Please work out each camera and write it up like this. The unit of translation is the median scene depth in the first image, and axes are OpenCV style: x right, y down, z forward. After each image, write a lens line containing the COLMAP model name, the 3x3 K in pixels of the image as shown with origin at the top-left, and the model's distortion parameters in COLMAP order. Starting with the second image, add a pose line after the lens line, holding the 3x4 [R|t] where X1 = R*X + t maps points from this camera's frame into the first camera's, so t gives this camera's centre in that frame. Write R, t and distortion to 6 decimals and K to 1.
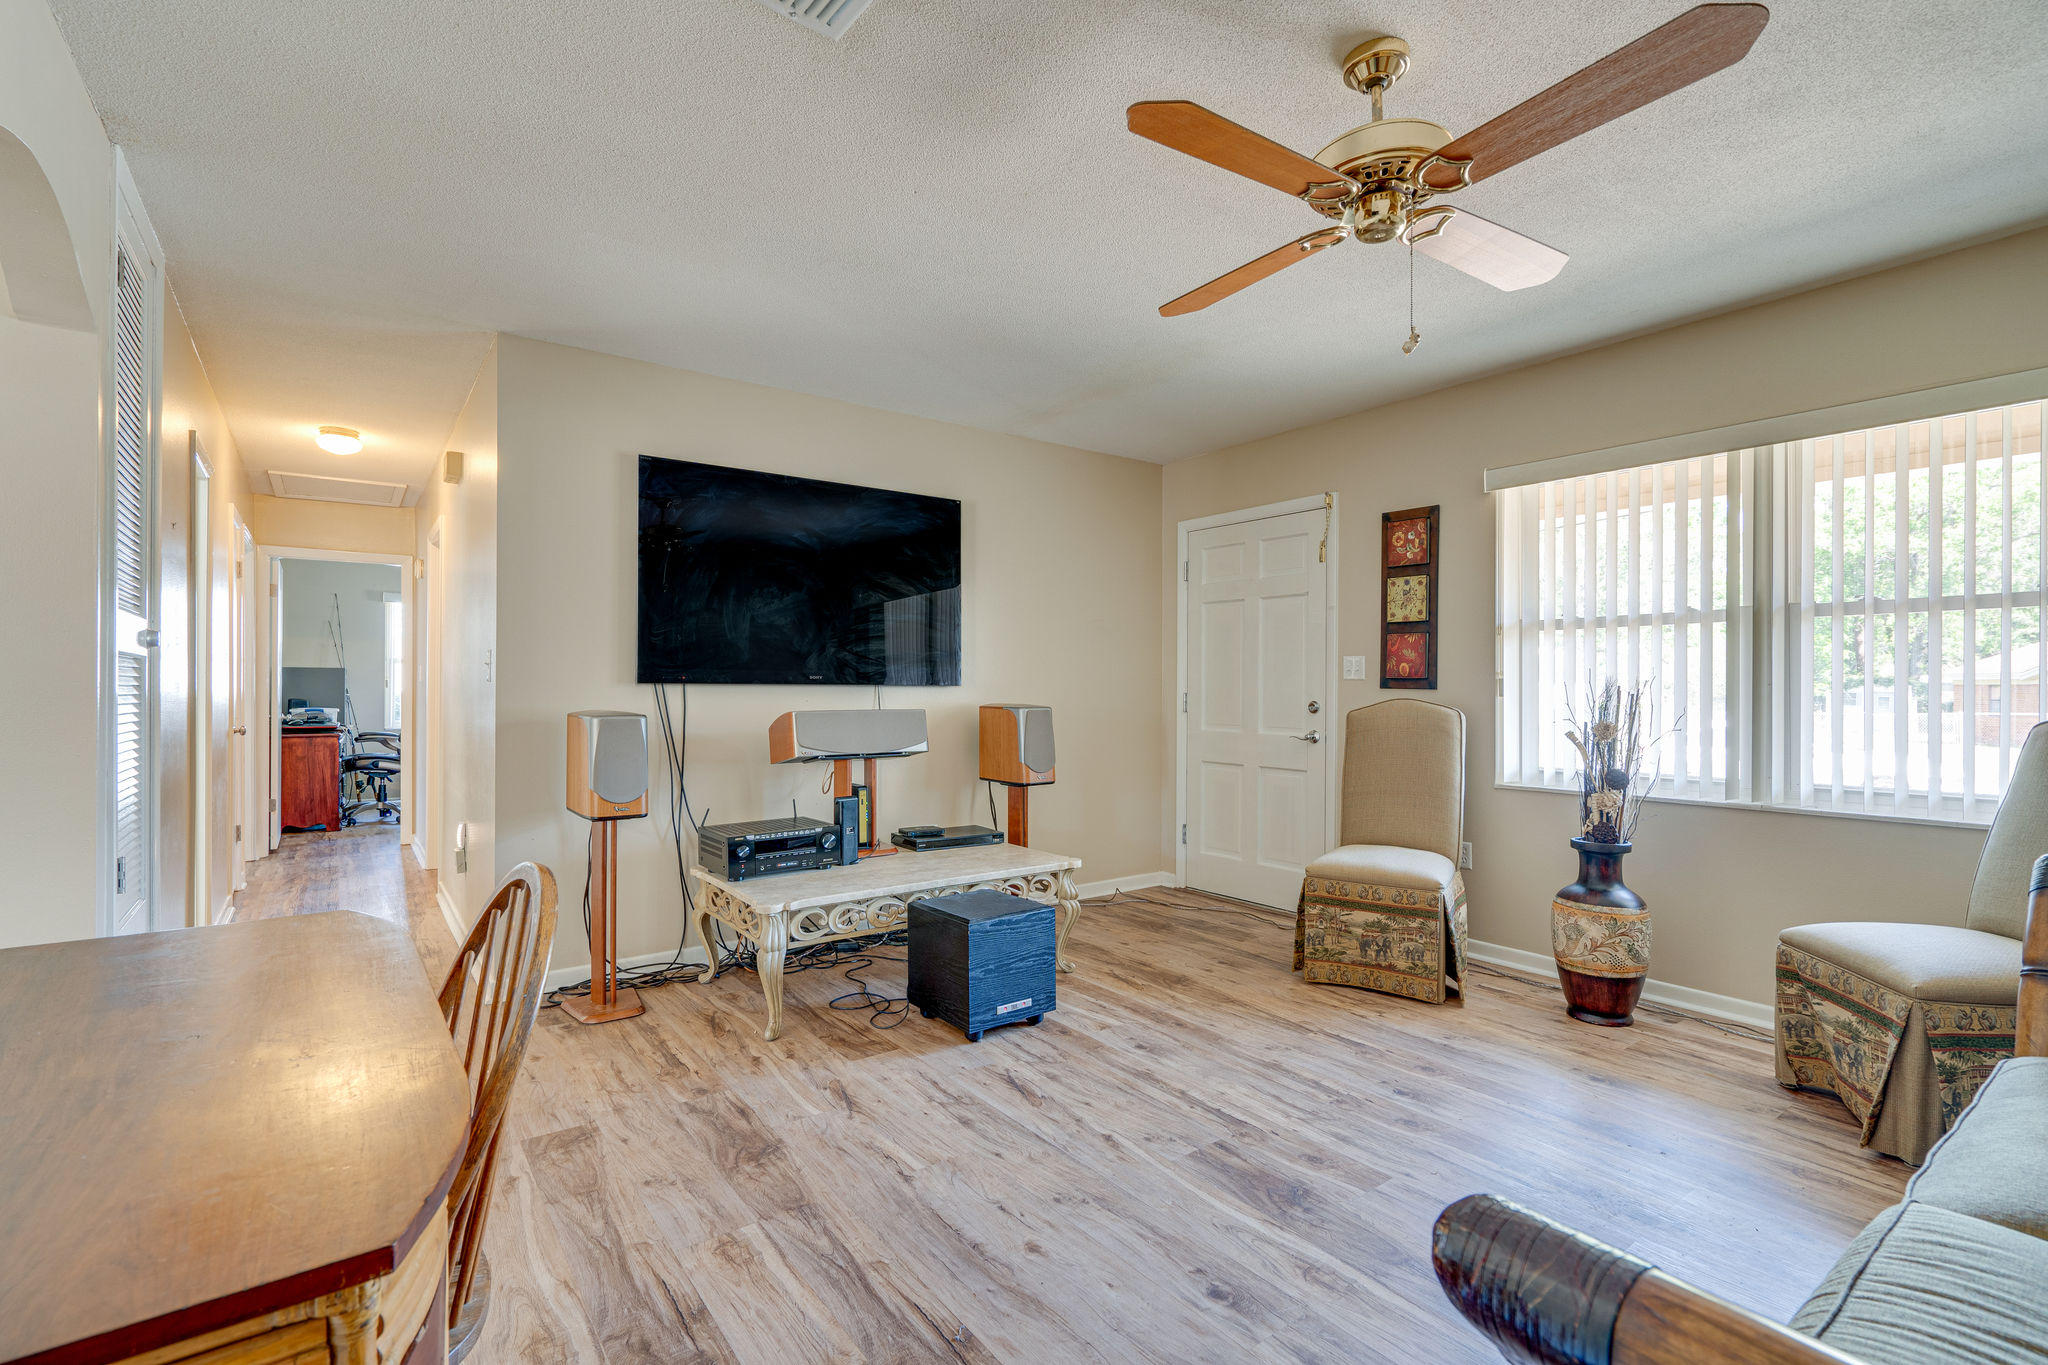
lens RADIAL K [[928.6, 0, 1011.5], [0, 928.6, 689.5], [0, 0, 1]] dist [-0.010418, 0.006176]
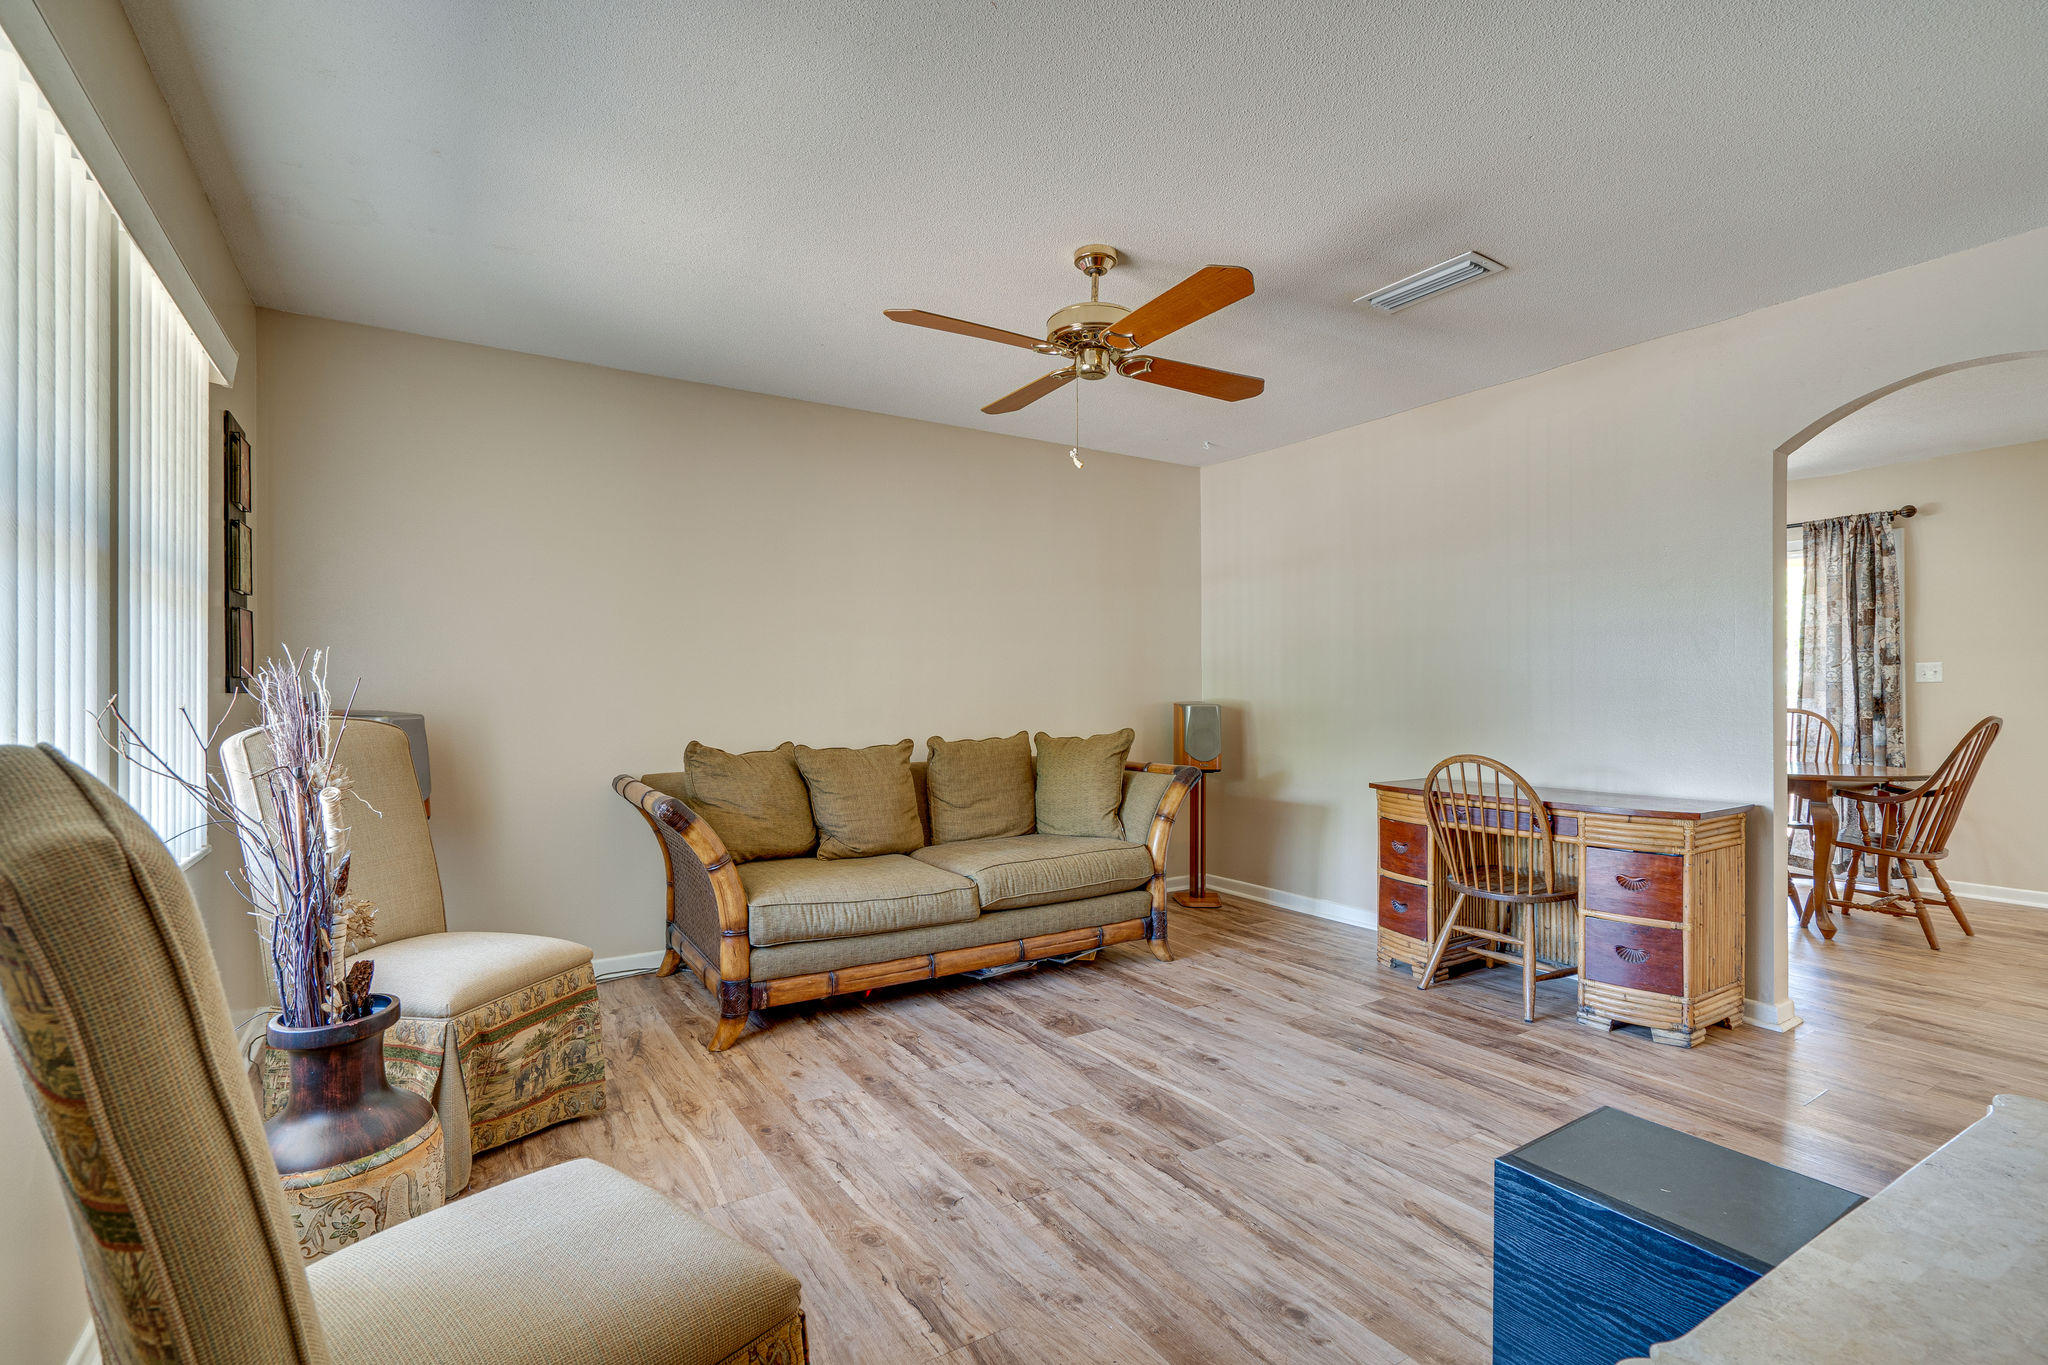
lens RADIAL K [[931.7, 0, 1004.8], [0, 931.7, 693.0], [0, 0, 1]] dist [-0.000408, 0.000352]
pose [[-0.997254, -0.000968, 0.074048, 0.251014], [-0.000453, 0.999976, 0.006971, -0.005850], [-0.074053, 0.006919, -0.997230, 1.432023]]
